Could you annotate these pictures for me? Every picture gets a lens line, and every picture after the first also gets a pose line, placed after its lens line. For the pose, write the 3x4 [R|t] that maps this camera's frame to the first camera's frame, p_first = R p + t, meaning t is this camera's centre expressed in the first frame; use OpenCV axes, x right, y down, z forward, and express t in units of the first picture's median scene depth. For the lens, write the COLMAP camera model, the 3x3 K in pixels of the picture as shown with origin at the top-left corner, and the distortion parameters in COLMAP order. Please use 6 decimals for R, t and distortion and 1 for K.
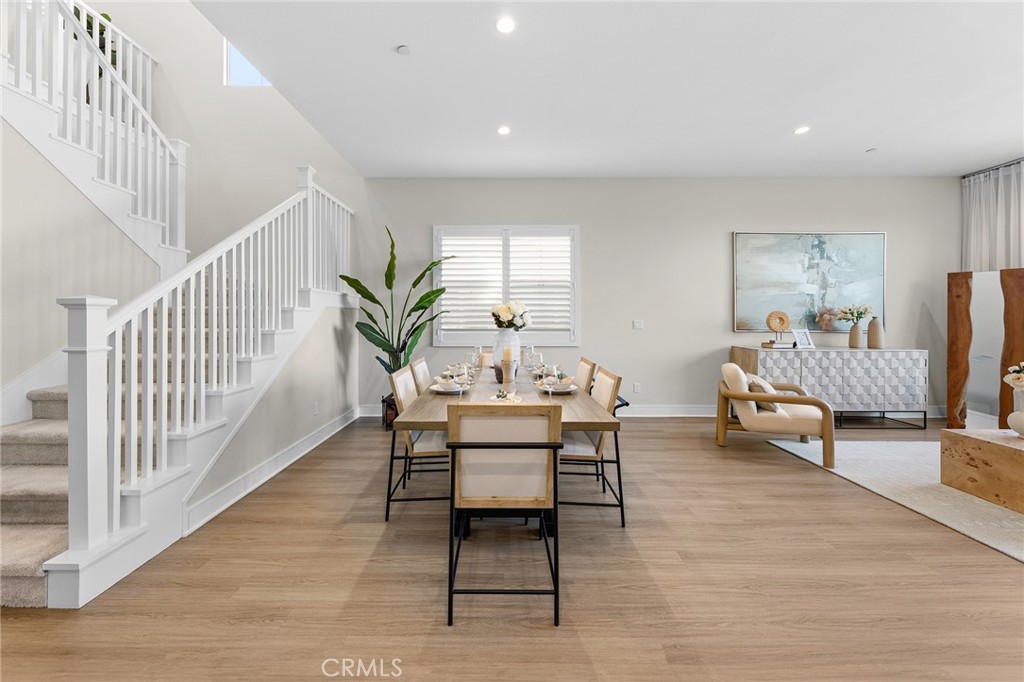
lens RADIAL K [[374.7, 0, 488.8], [0, 374.7, 318.3], [0, 0, 1]] dist [0.007654, -0.002666]
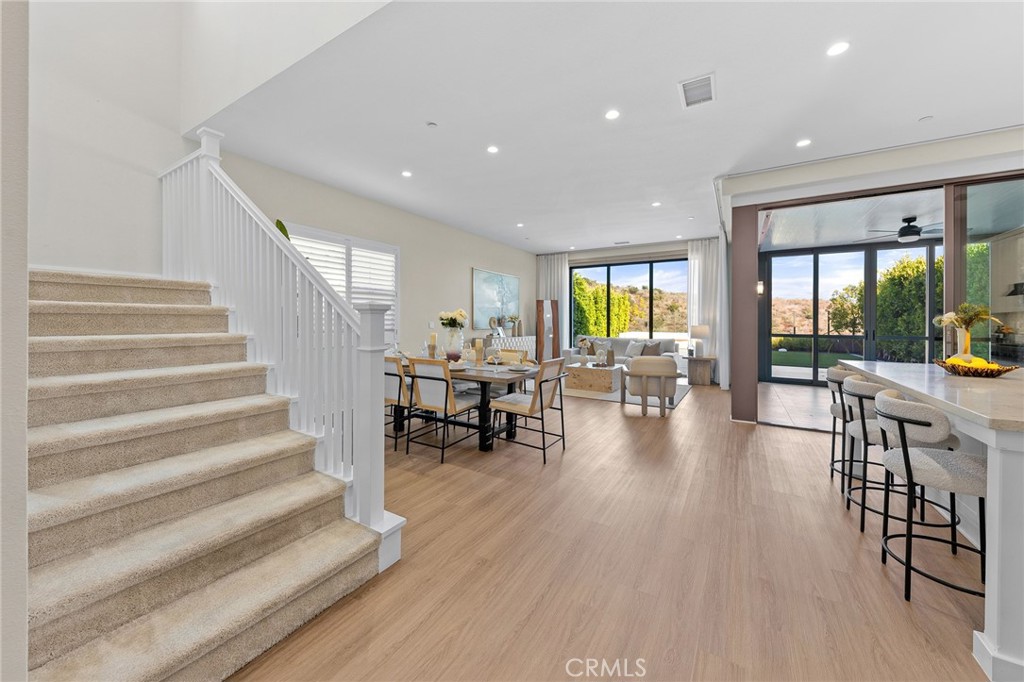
lens RADIAL K [[374.7, 0, 502.1], [0, 374.7, 322.2], [0, 0, 1]] dist [0.007654, -0.002666]
pose [[0.532584, -0.001093, 0.846377, -0.689771], [-0.005647, 0.999972, 0.004845, -0.001899], [-0.846358, -0.007360, 0.532563, 0.026320]]
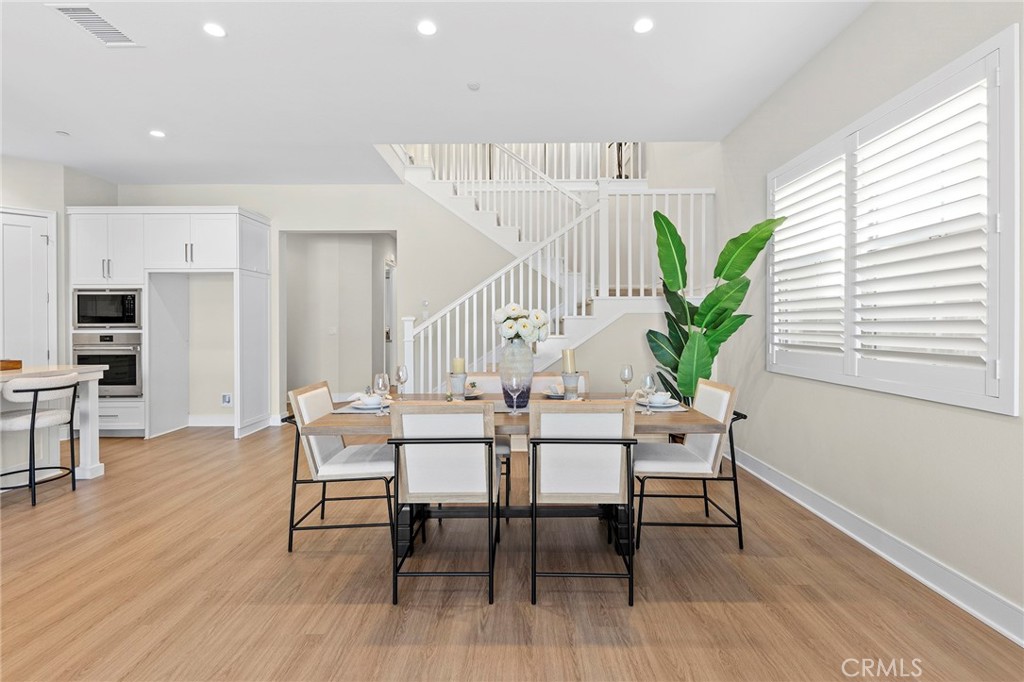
lens RADIAL K [[472.6, 0, 532.7], [0, 472.6, 327.0], [0, 0, 1]] dist [0.007402, -0.001282]
pose [[0.028561, 0.001854, -0.999590, 0.653688], [0.000666, 0.999998, 0.001873, 0.000718], [0.999592, -0.000720, 0.028560, 0.622312]]
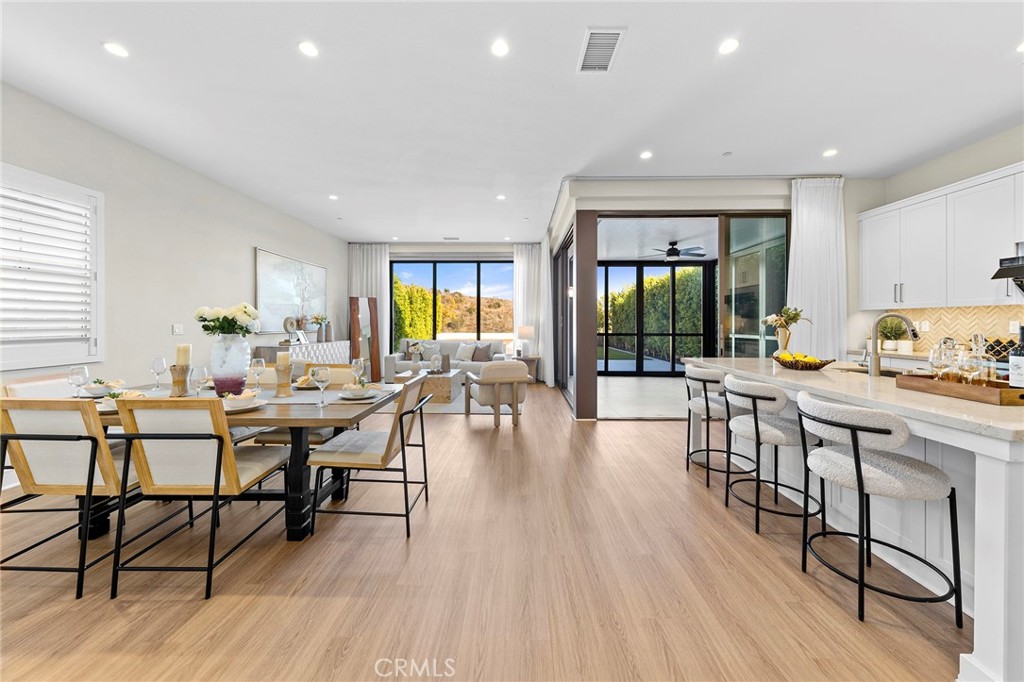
lens RADIAL K [[366.9, 0, 519.8], [0, 366.9, 323.2], [0, 0, 1]] dist [0.004366, -0.000943]
pose [[-0.001994, -0.002023, 0.999996, -0.506879], [-0.003975, 0.999990, 0.002015, -0.002013], [-0.999990, -0.003971, -0.002002, 0.198372]]
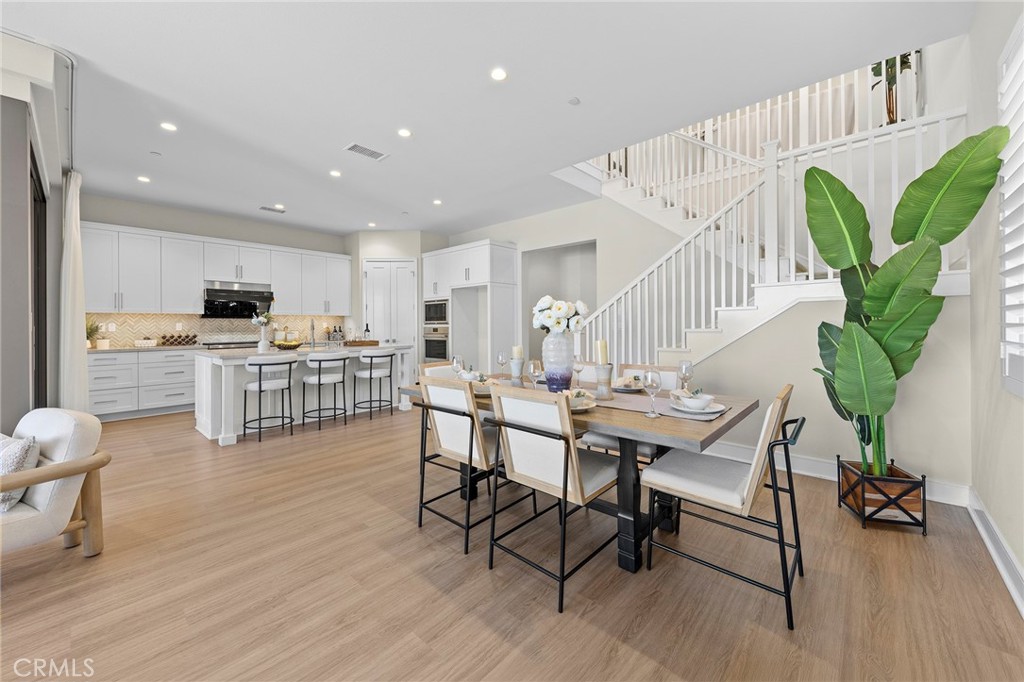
lens RADIAL K [[410.4, 0, 511.4], [0, 410.4, 323.5], [0, 0, 1]] dist [-0.002848, -0.001538]
pose [[-0.666120, 0.000964, -0.745844, 0.501993], [0.005561, 0.999978, -0.003675, 0.010967], [0.745824, -0.006596, -0.666111, 0.951522]]
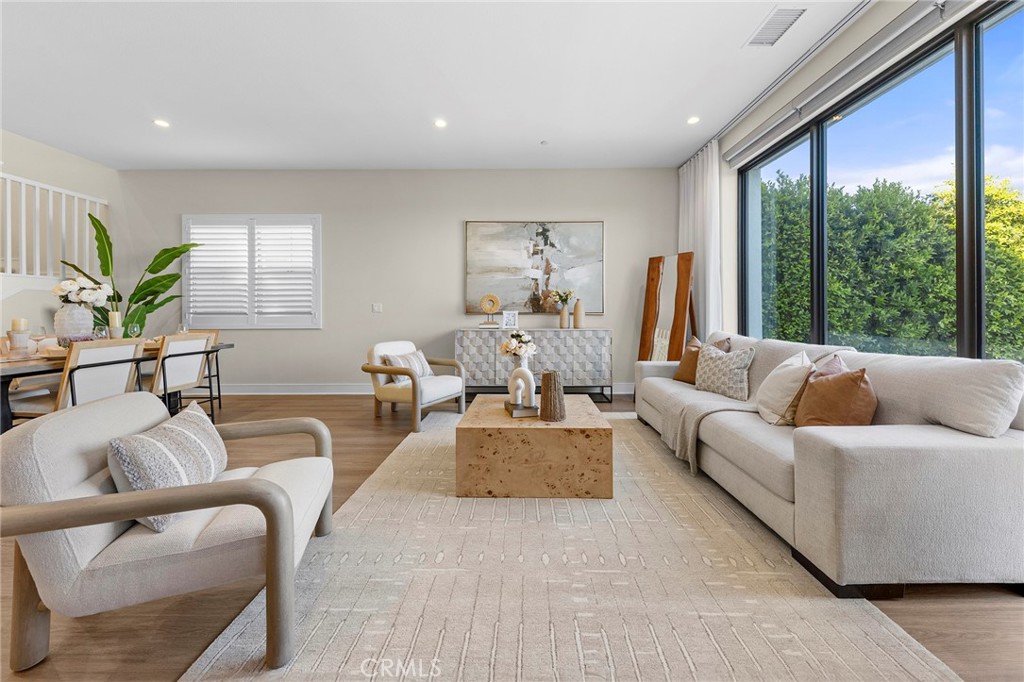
lens RADIAL K [[366.9, 0, 522.5], [0, 366.9, 315.4], [0, 0, 1]] dist [0.004366, -0.000943]
pose [[0.999985, -0.004012, 0.003645, 0.849011], [0.004014, 0.999992, -0.000373, 0.041961], [-0.003644, 0.000387, 0.999993, -0.042508]]
